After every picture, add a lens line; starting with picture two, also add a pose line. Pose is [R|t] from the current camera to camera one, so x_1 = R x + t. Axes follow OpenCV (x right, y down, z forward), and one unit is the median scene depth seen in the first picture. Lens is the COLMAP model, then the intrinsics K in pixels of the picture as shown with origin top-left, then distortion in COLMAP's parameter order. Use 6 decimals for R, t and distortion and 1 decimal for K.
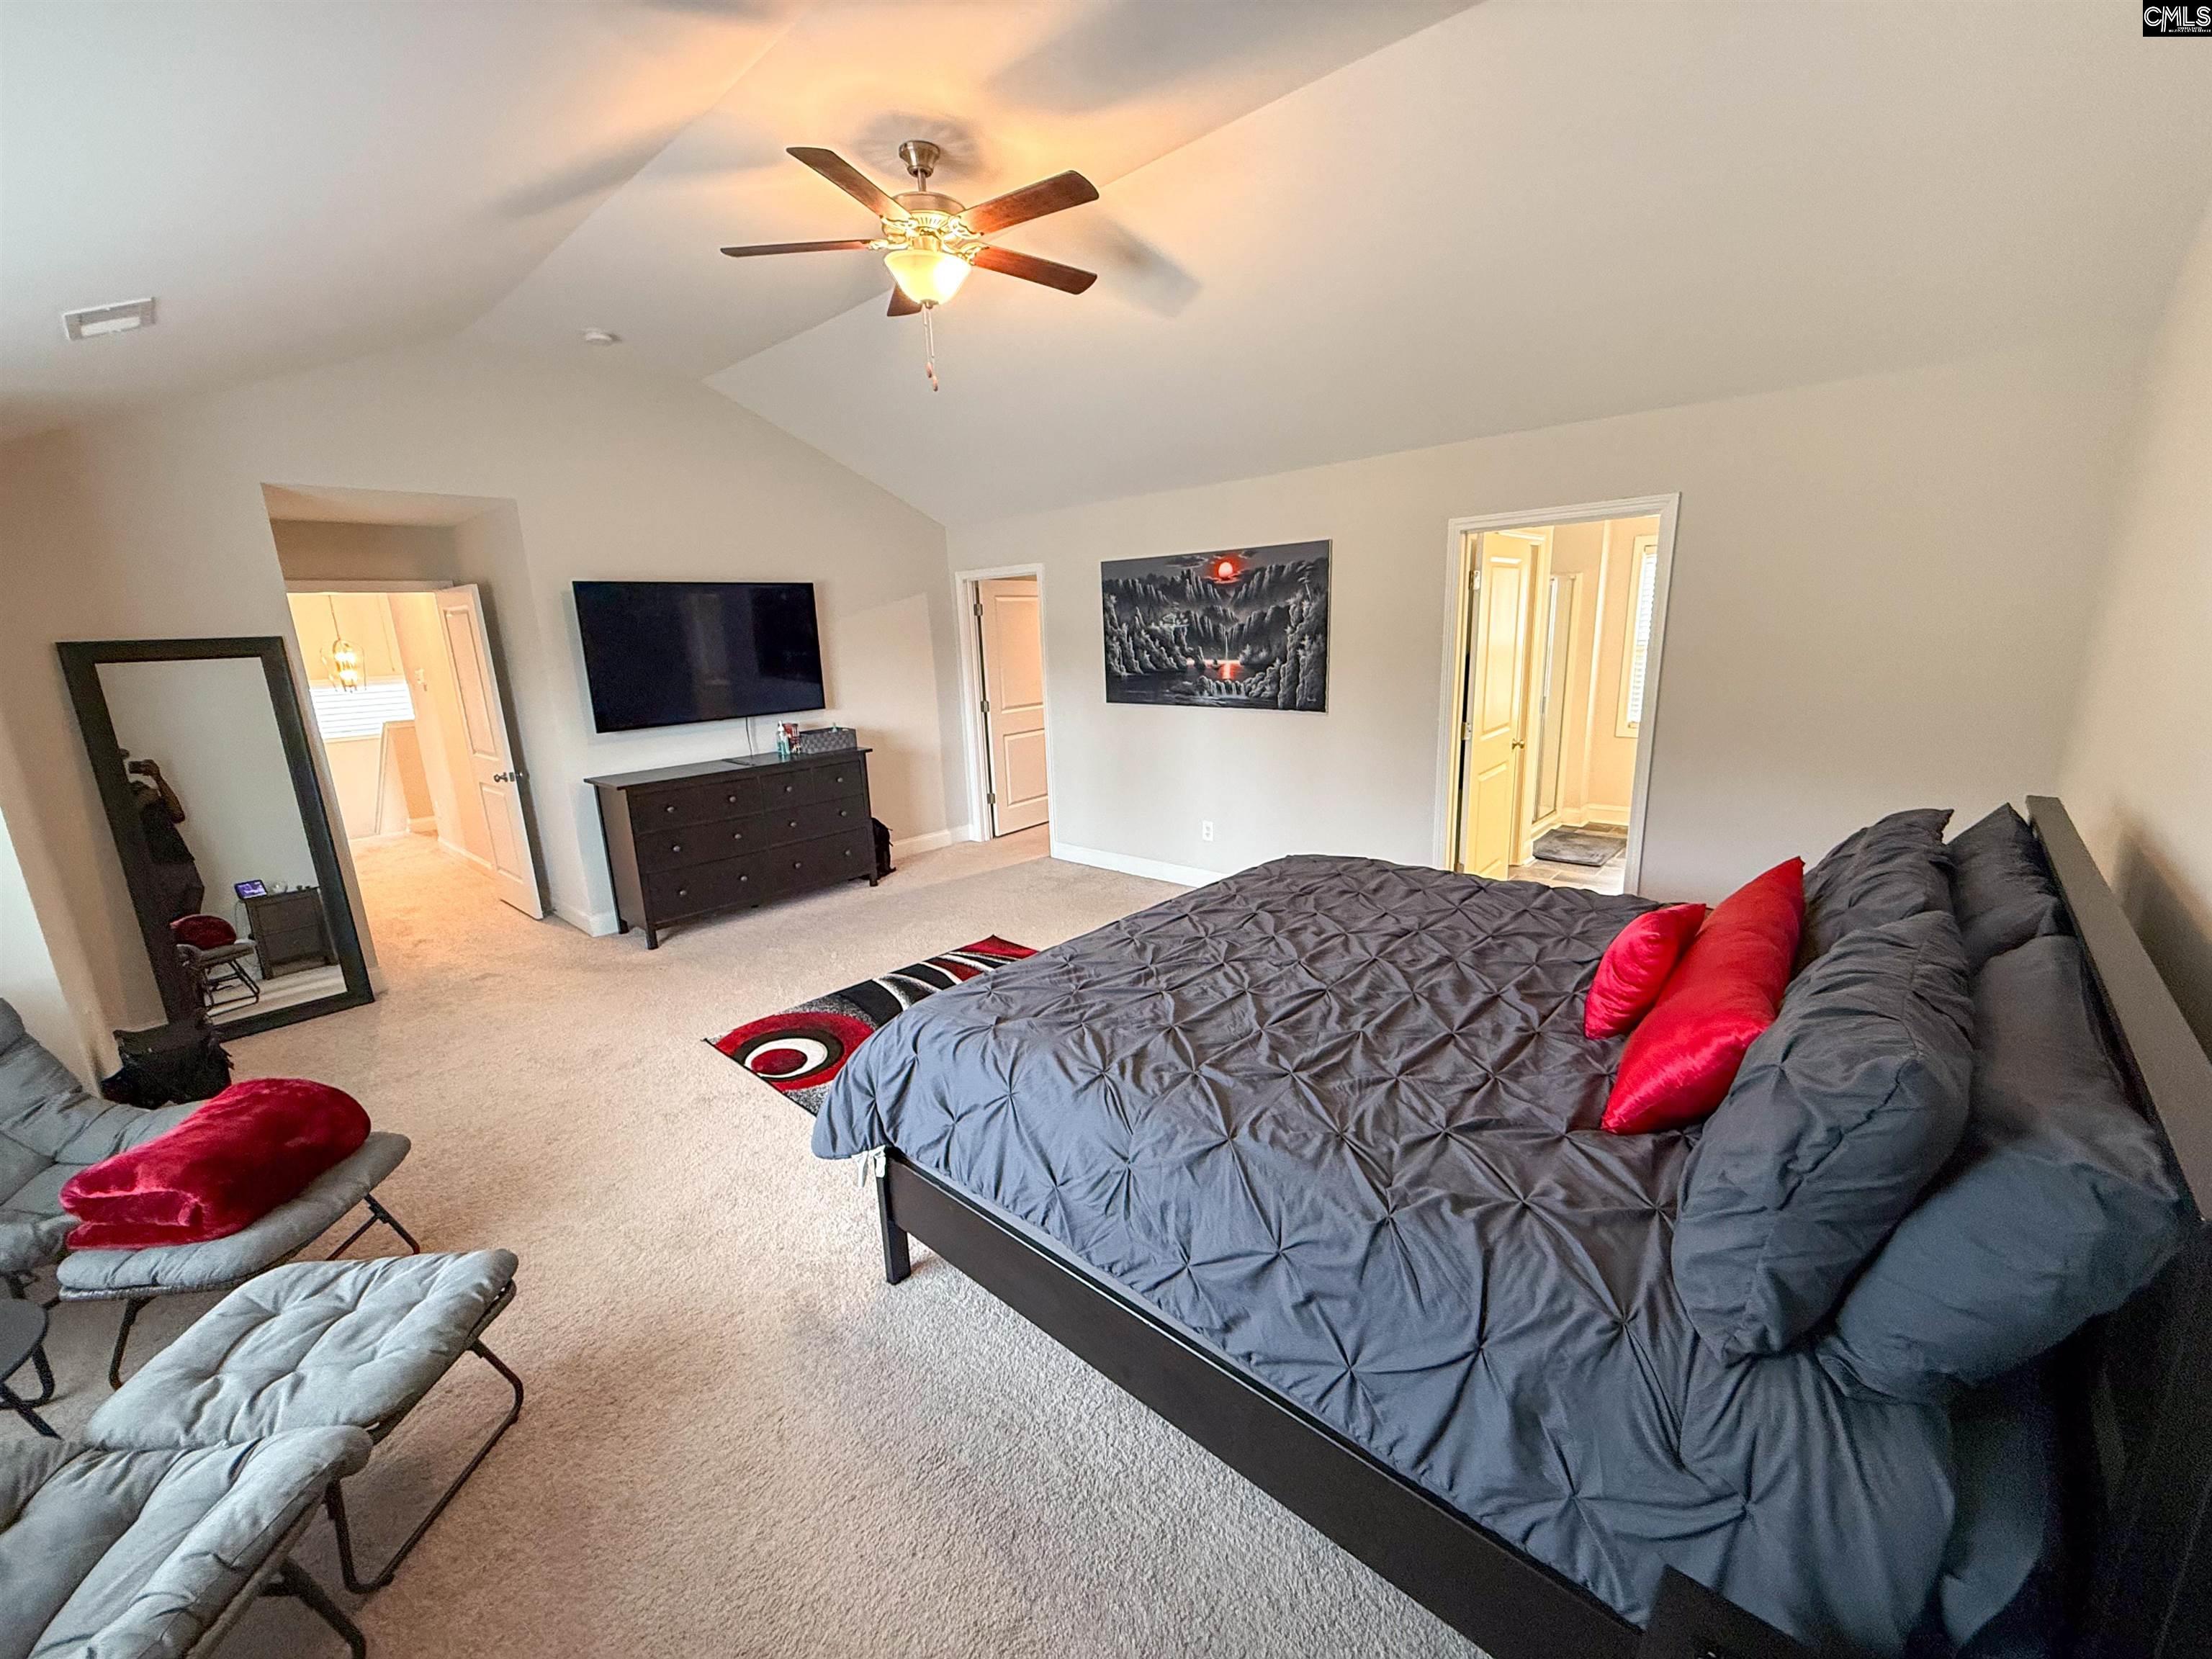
lens RADIAL K [[878.7, 0, 1100.4], [0, 878.7, 834.5], [0, 0, 1]] dist [-0.000257, -0.000328]
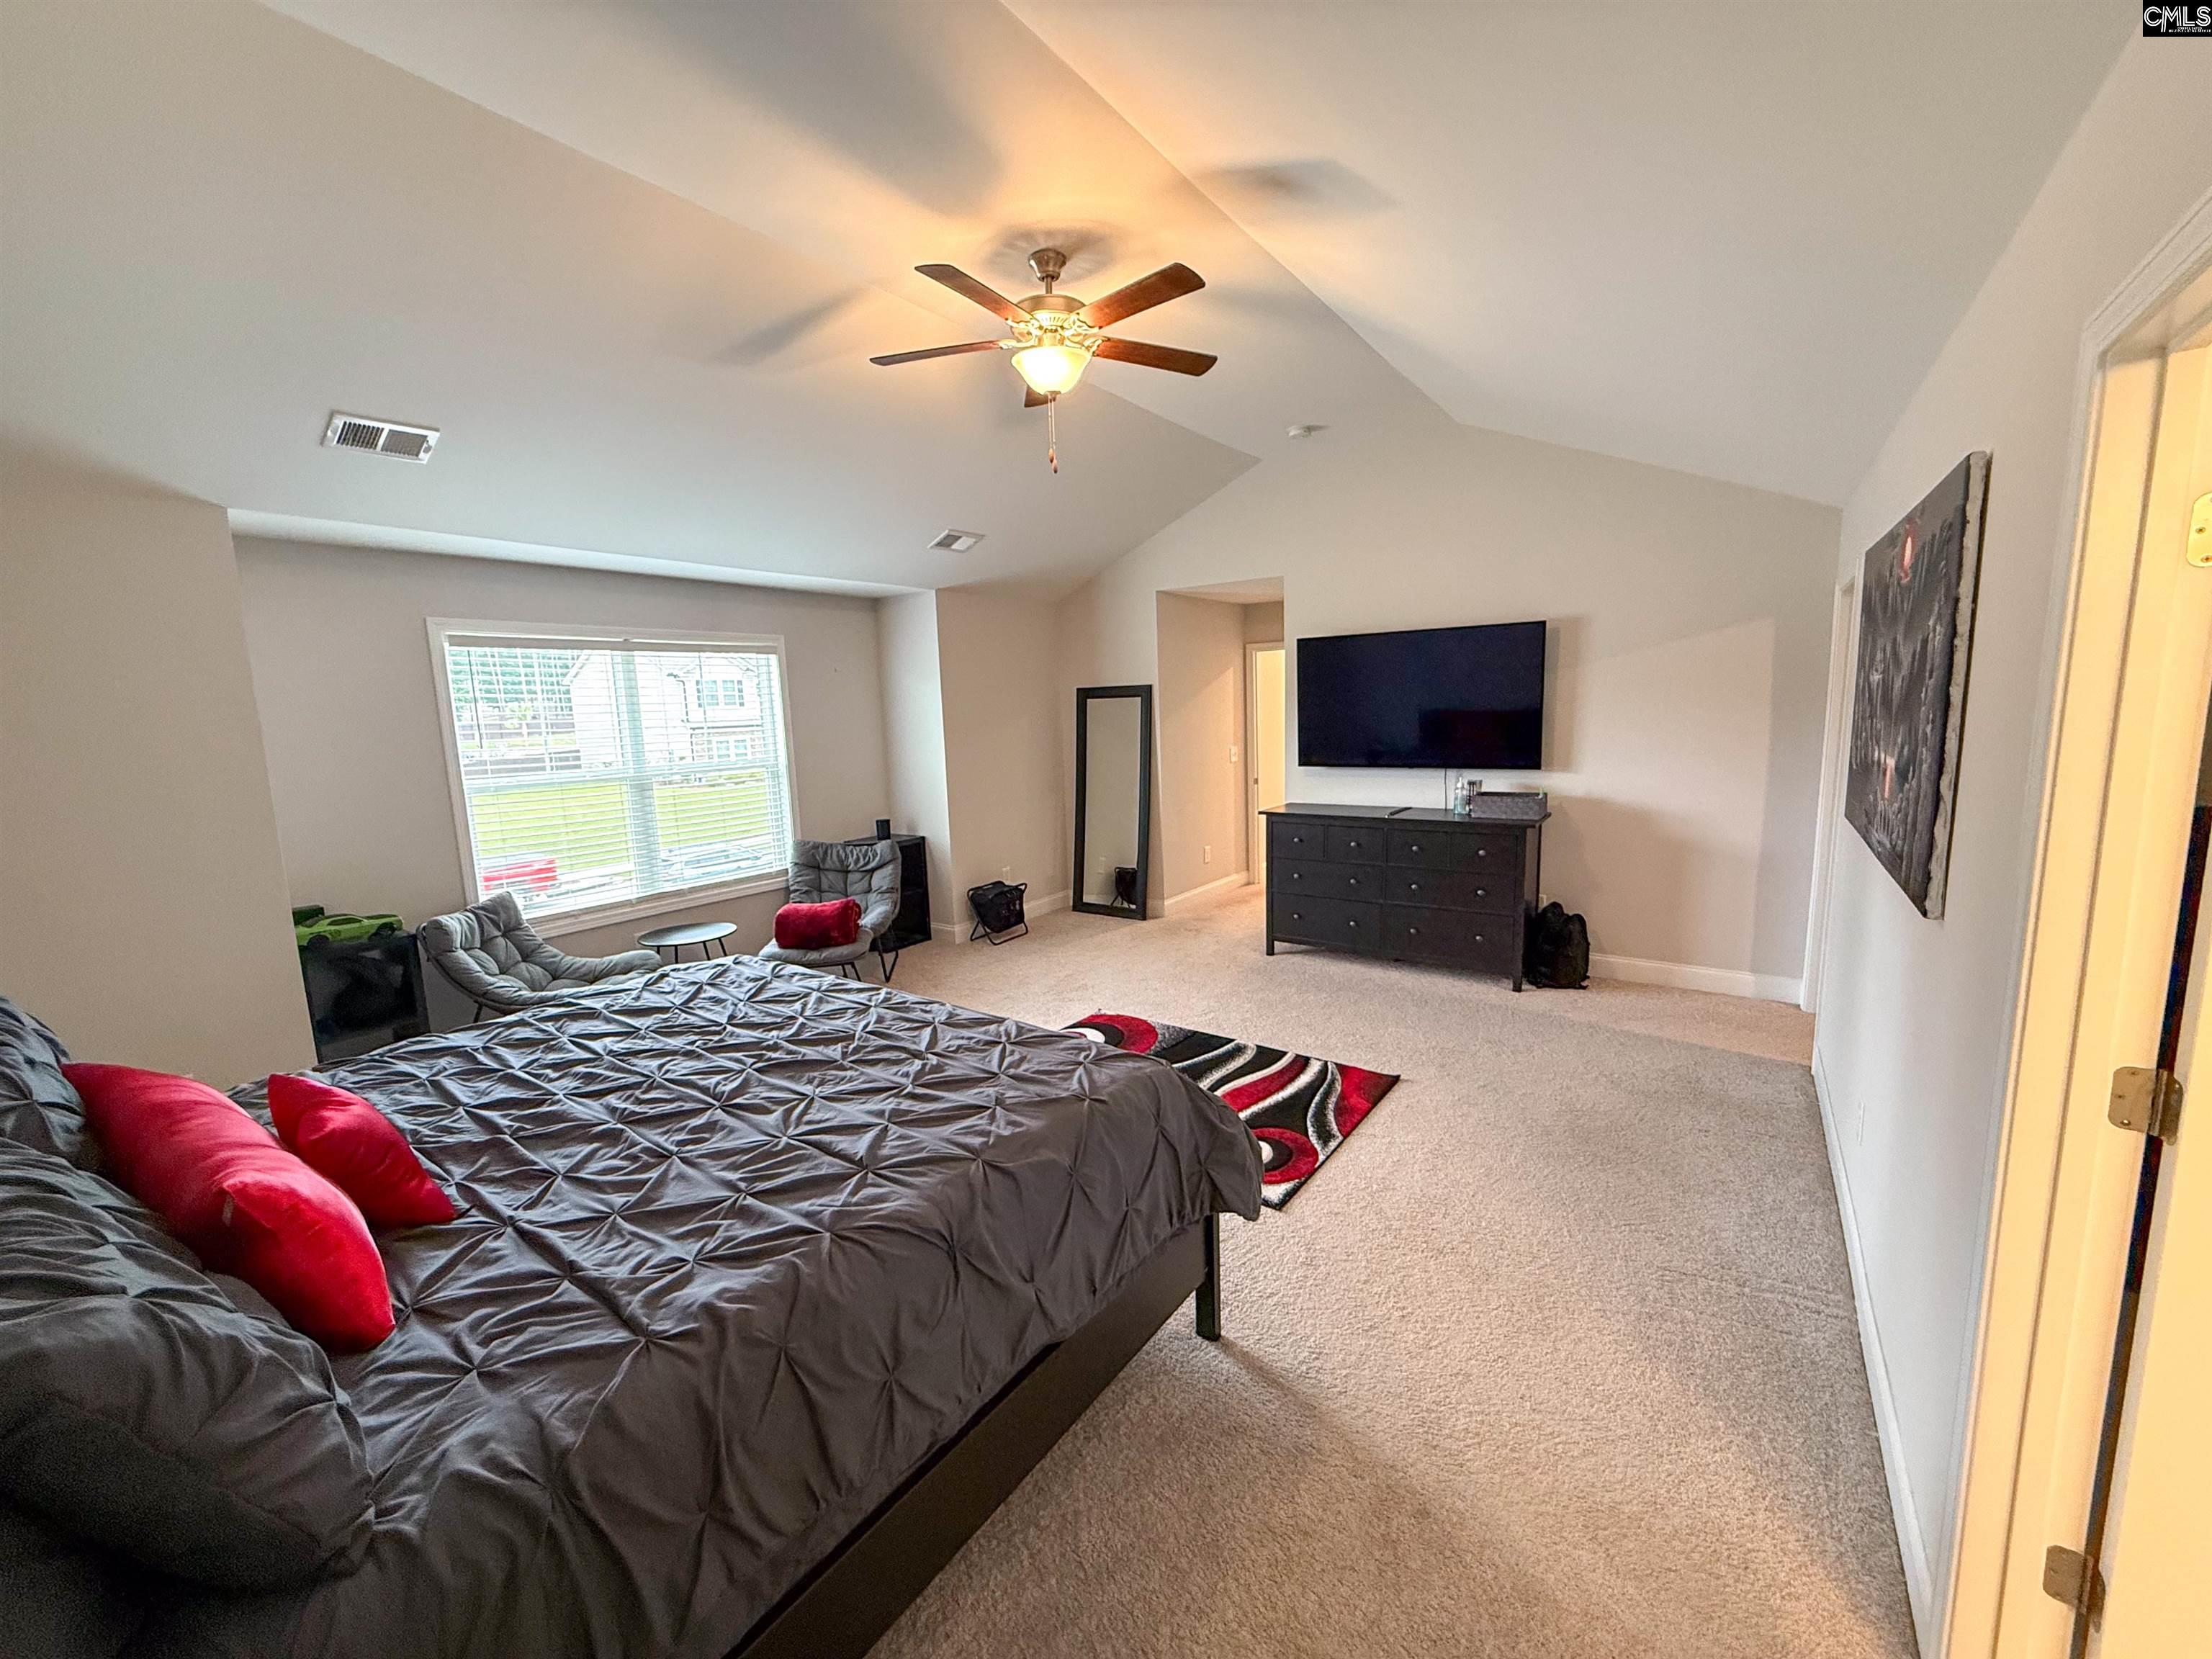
lens RADIAL K [[878.7, 0, 1099.0], [0, 878.7, 831.6], [0, 0, 1]] dist [-0.000257, -0.000328]
pose [[0.114061, 0.179466, -0.977130, 0.607428], [-0.200612, 0.967448, 0.154270, -0.171559], [0.973008, 0.178428, 0.146351, 0.637376]]
